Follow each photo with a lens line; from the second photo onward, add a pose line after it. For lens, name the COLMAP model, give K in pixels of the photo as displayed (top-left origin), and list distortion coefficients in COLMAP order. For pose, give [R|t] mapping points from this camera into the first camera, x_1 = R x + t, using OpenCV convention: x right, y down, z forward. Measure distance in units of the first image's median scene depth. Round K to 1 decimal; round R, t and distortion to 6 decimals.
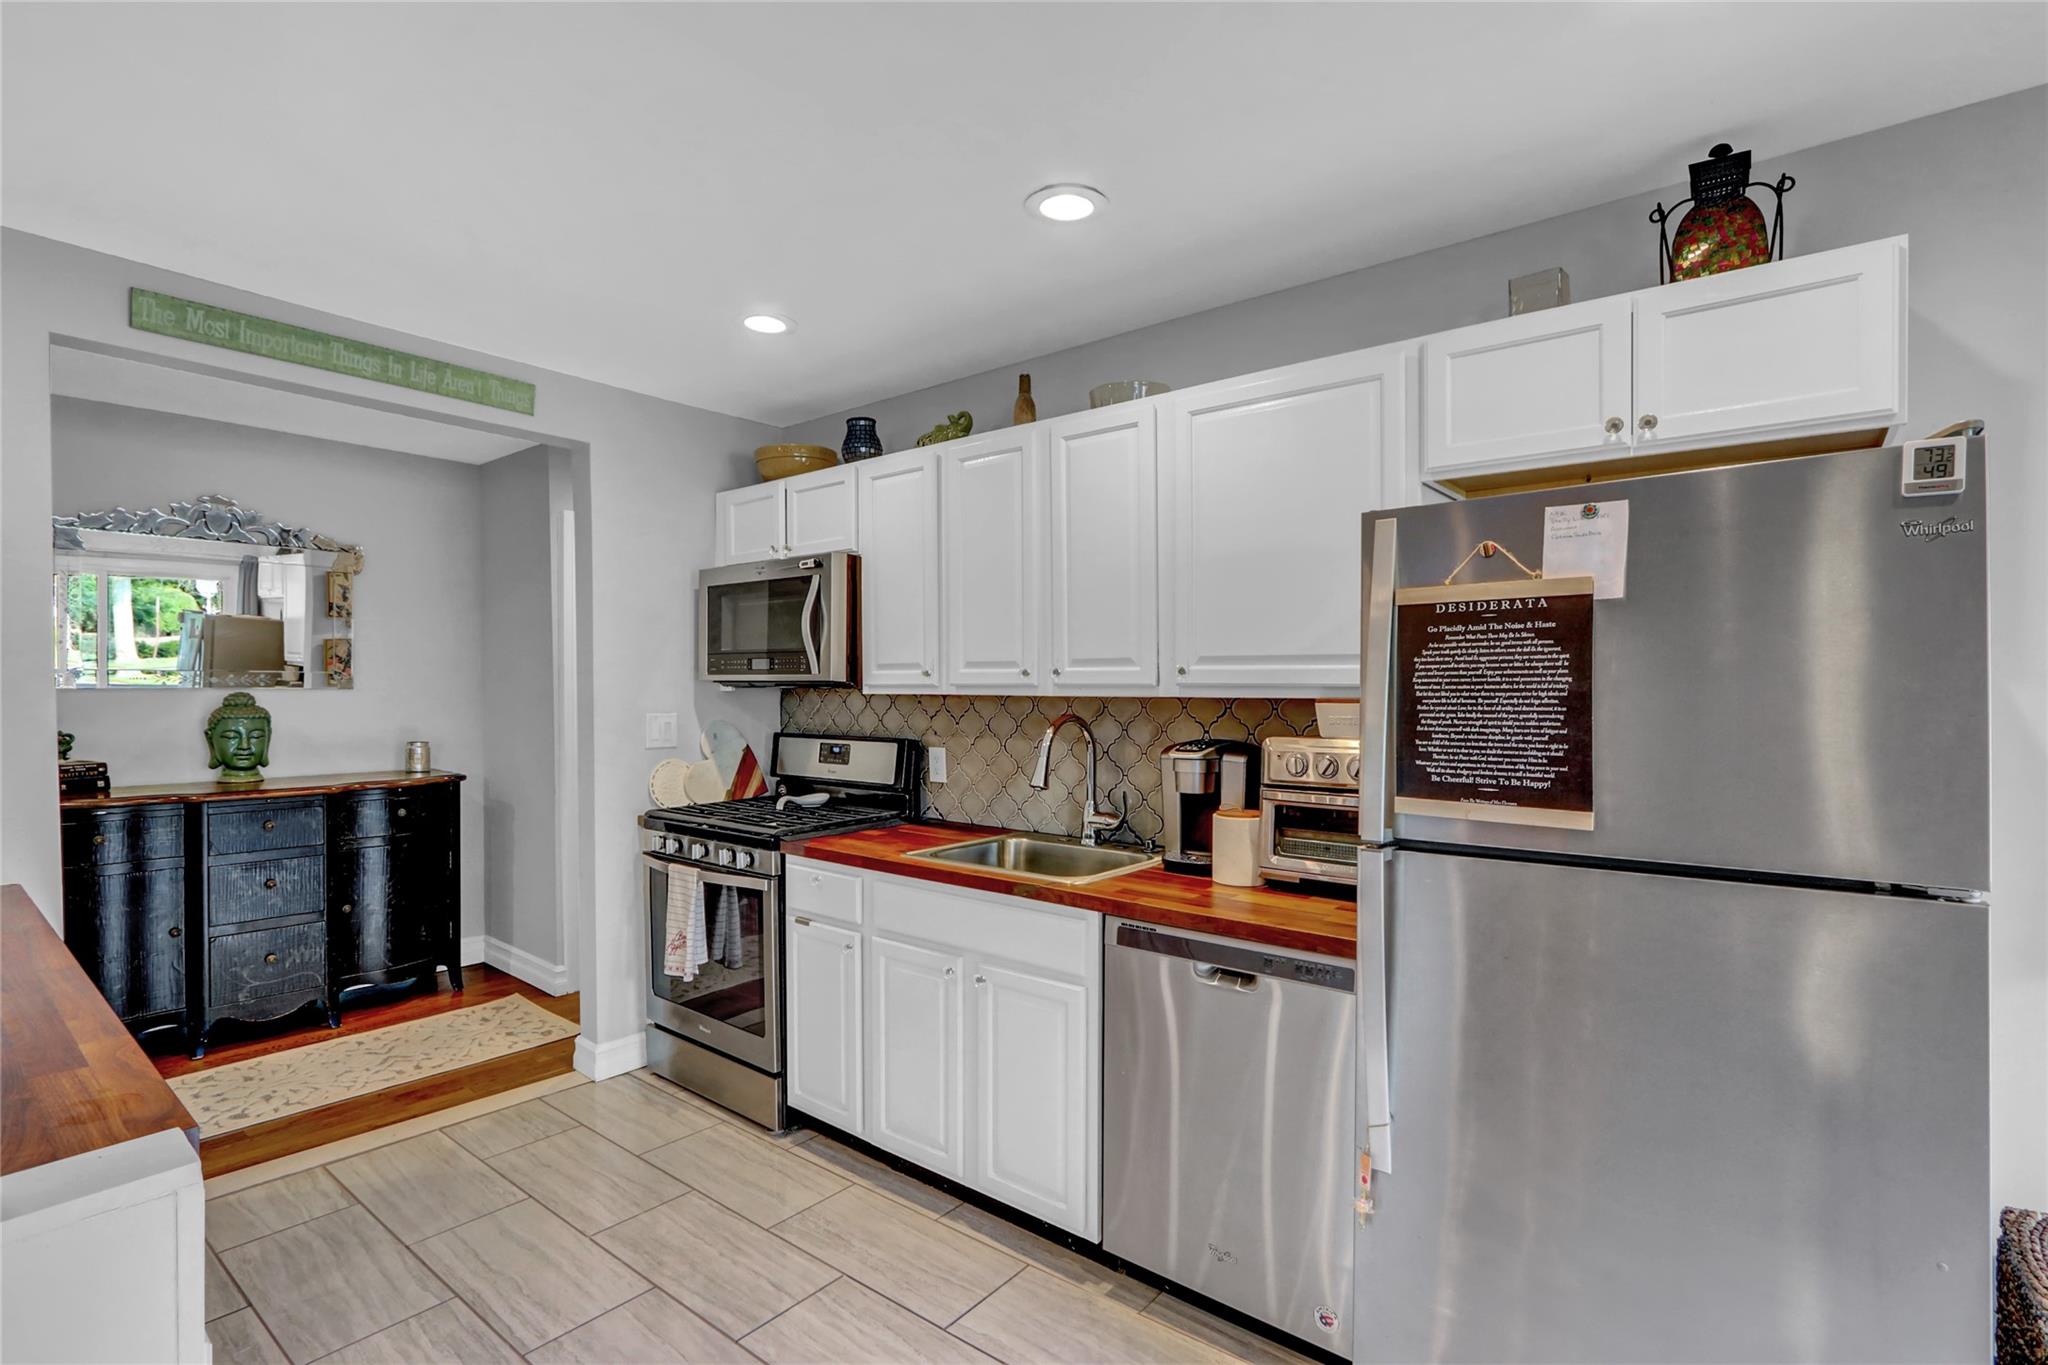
lens RADIAL K [[959.7, 0, 1019.3], [0, 959.7, 699.3], [0, 0, 1]] dist [-0.020897, 0.002916]
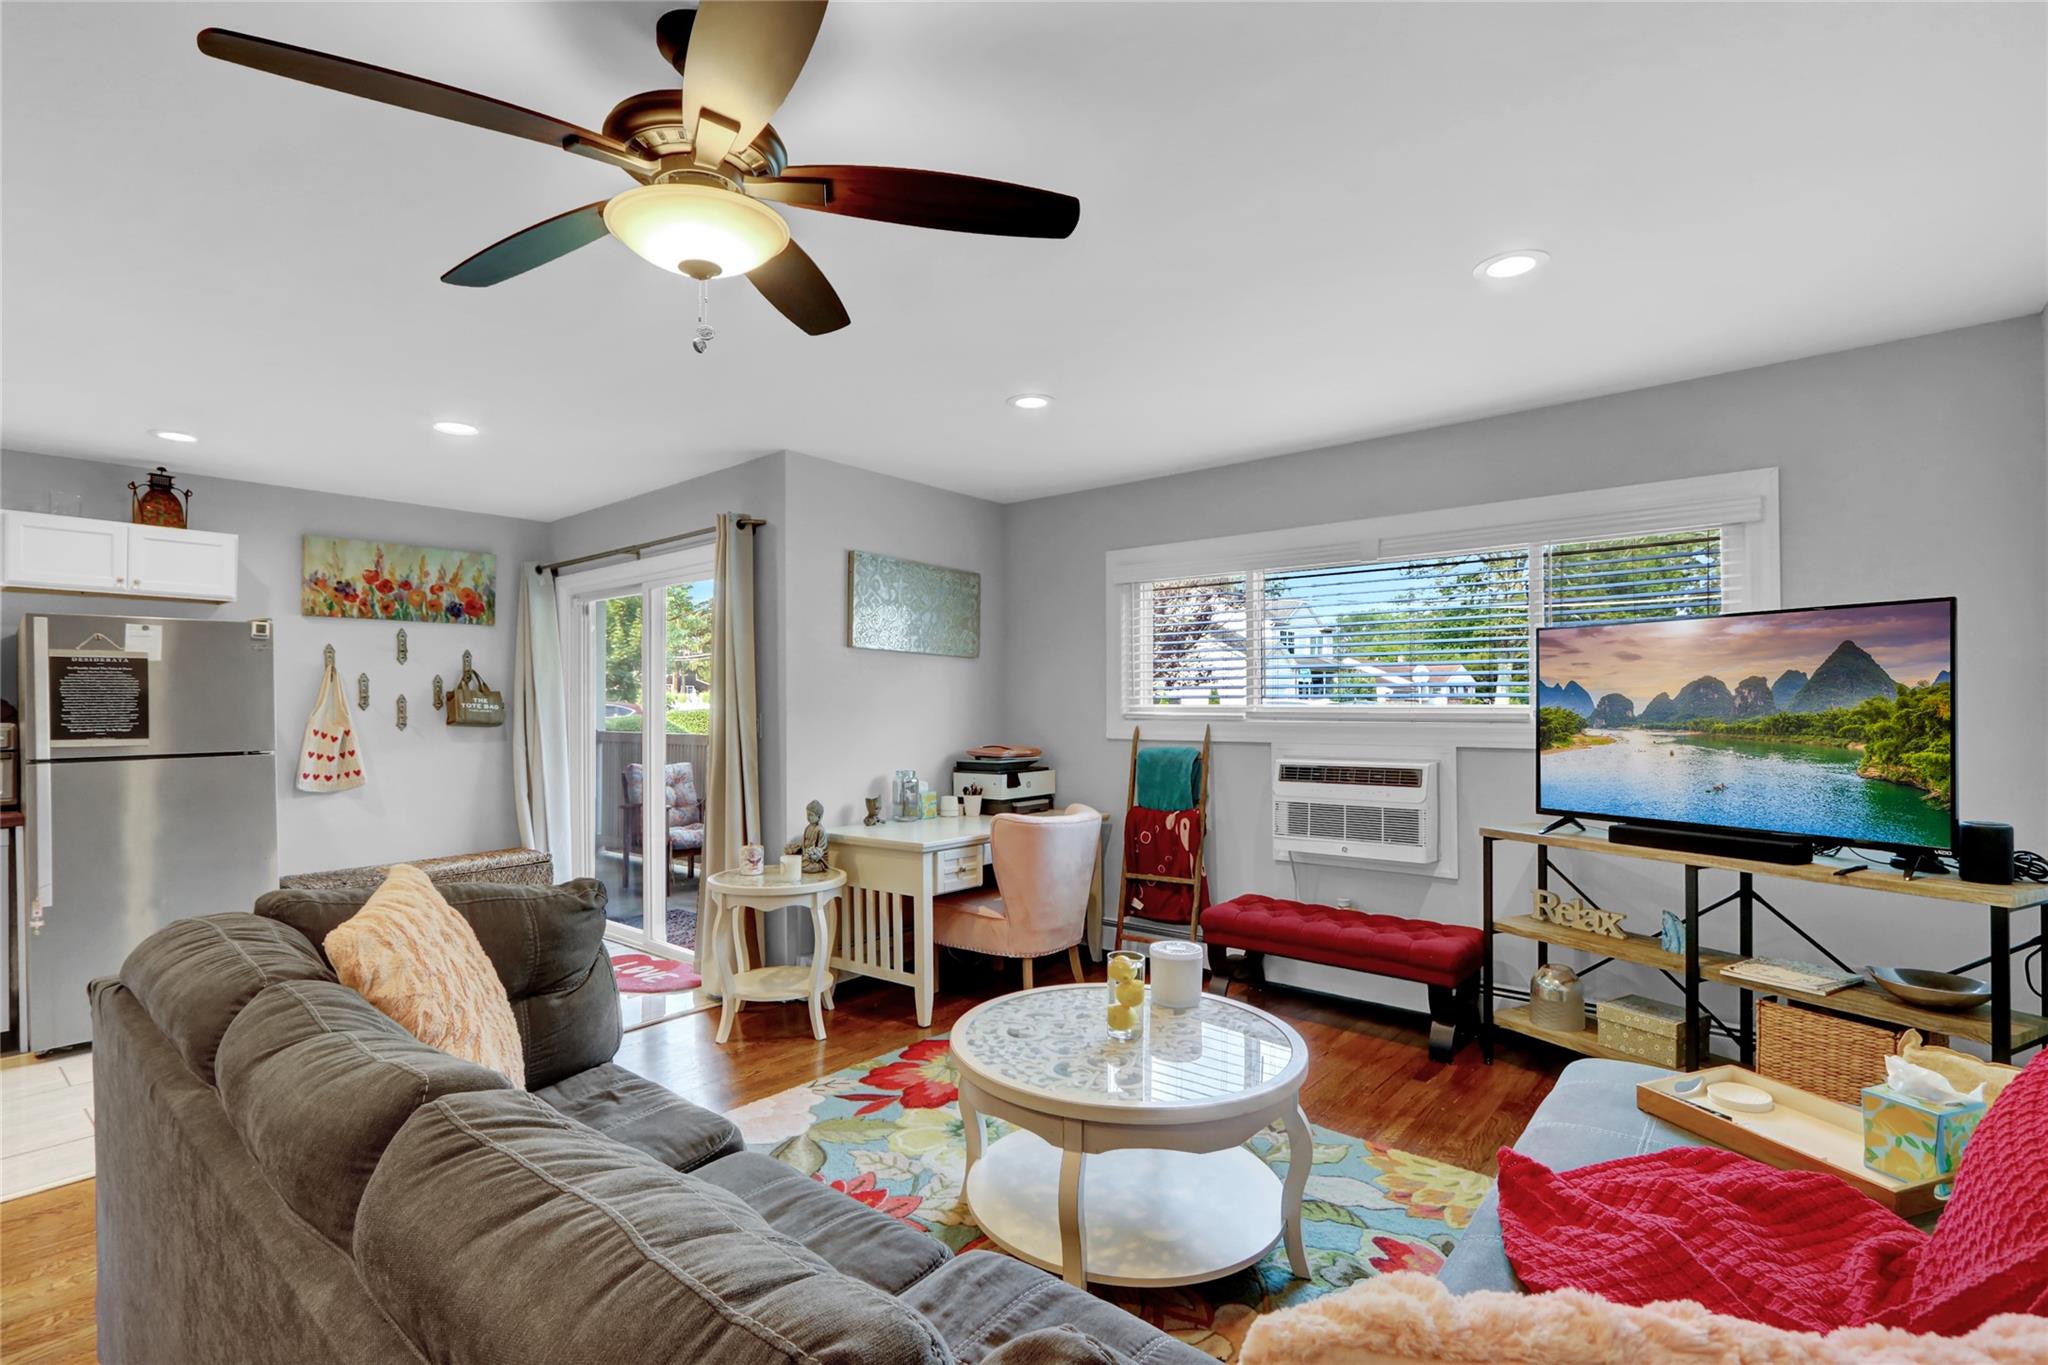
lens RADIAL K [[959.7, 0, 1004.4], [0, 959.7, 695.0], [0, 0, 1]] dist [-0.020897, 0.002916]
pose [[0.027057, 0.013768, 0.999539, -1.177691], [0.020202, 0.999693, -0.014317, 0.047378], [-0.999430, 0.020580, 0.026771, -0.879321]]
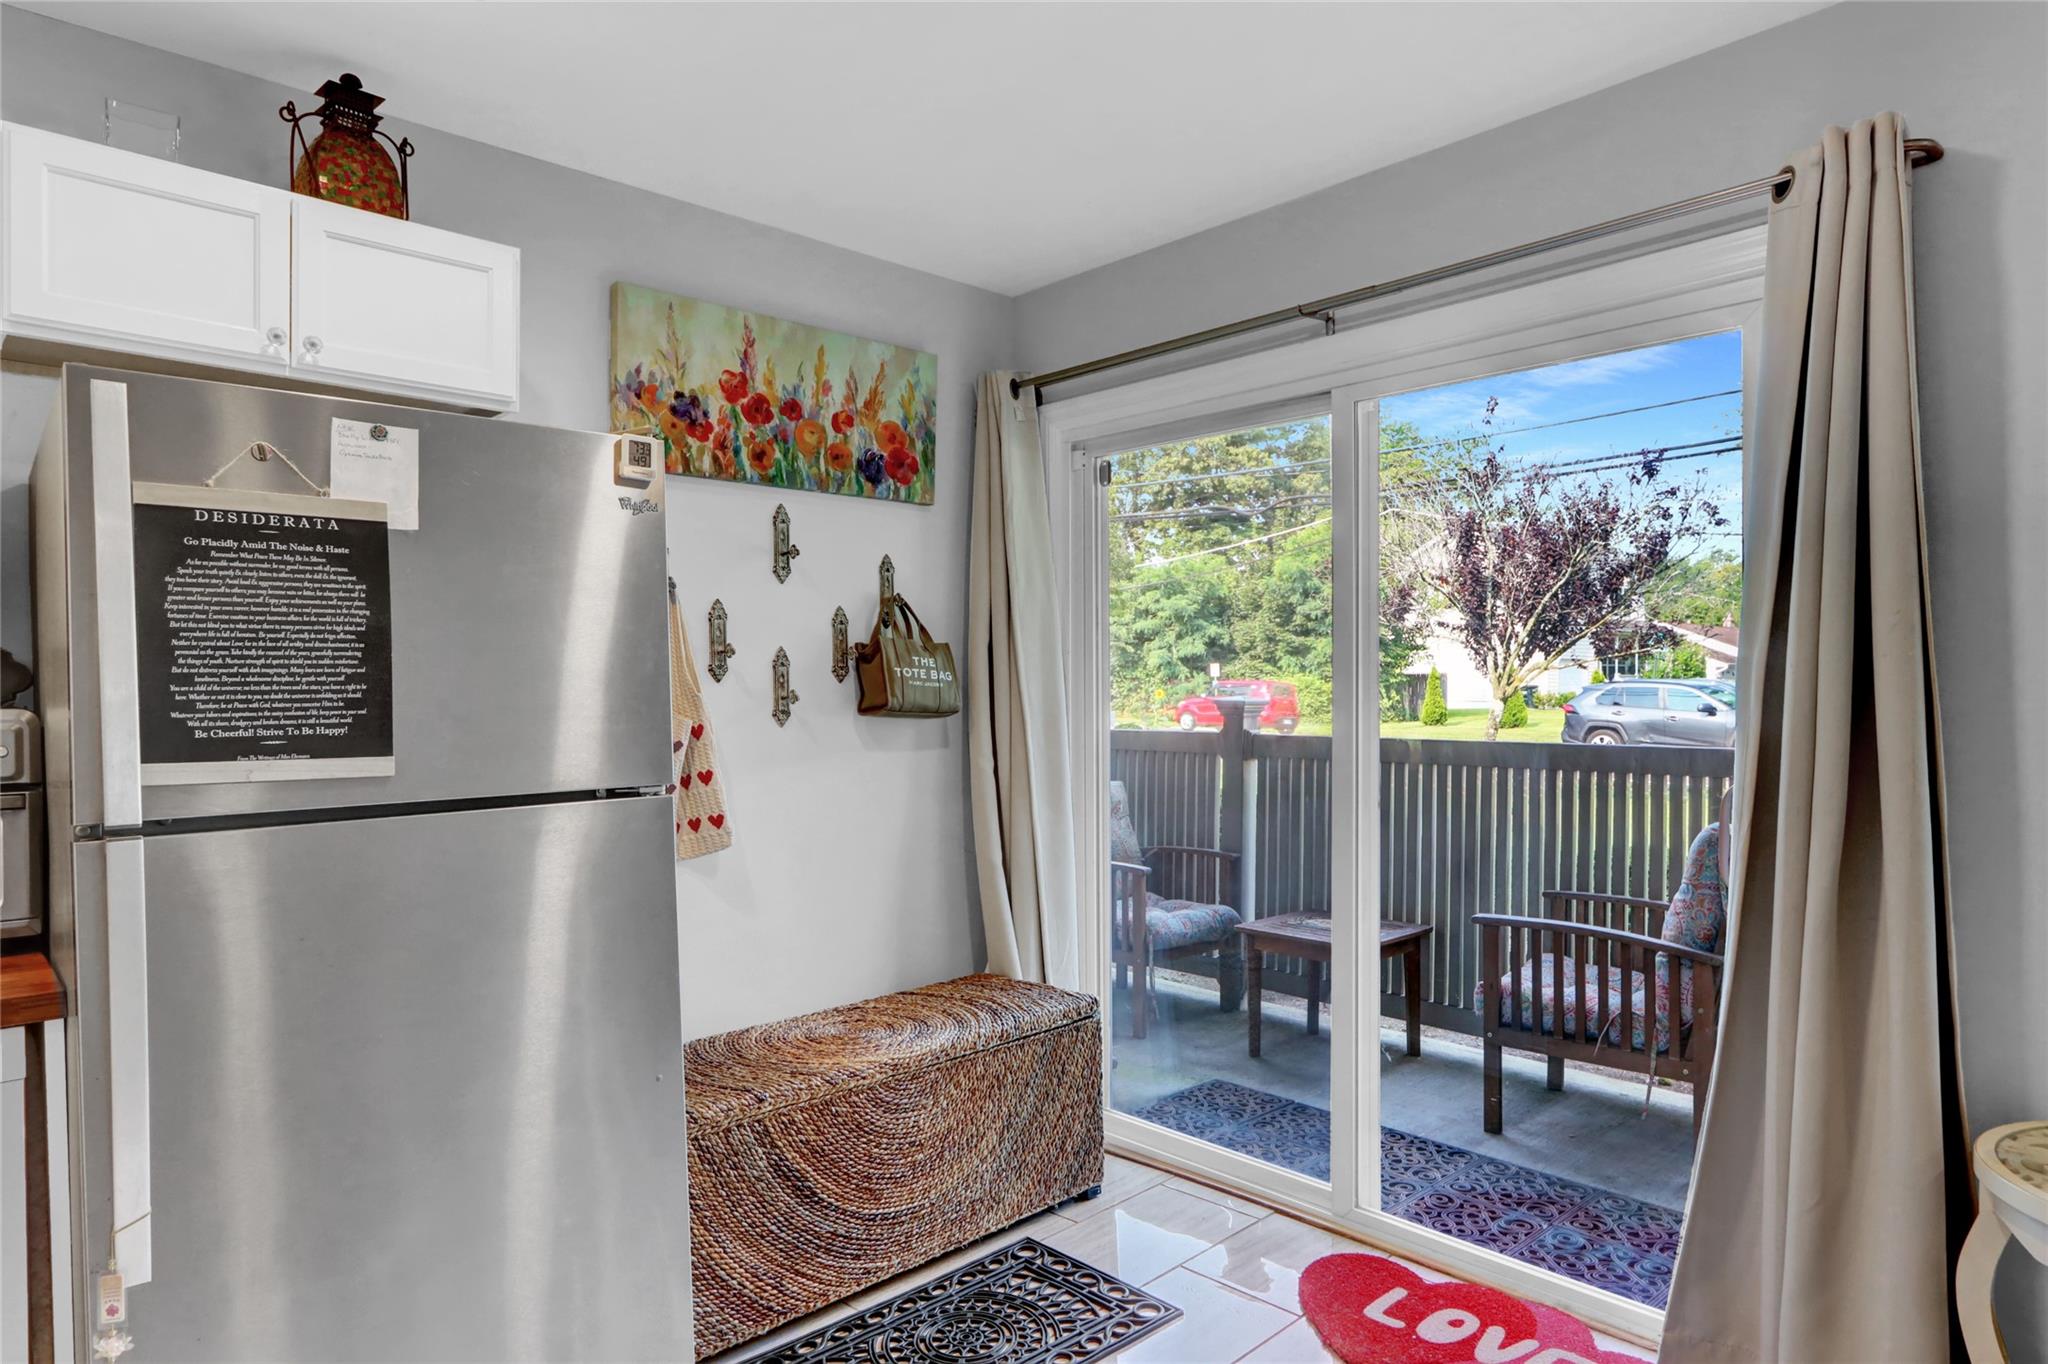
lens RADIAL K [[1200.3, 0, 993.9], [0, 1200.3, 693.6], [0, 0, 1]] dist [-0.021674, 0.006665]
pose [[0.142281, -0.004206, 0.989817, -0.273238], [0.016998, 0.999854, 0.001805, 0.037748], [-0.989680, 0.016568, 0.142332, 0.144308]]
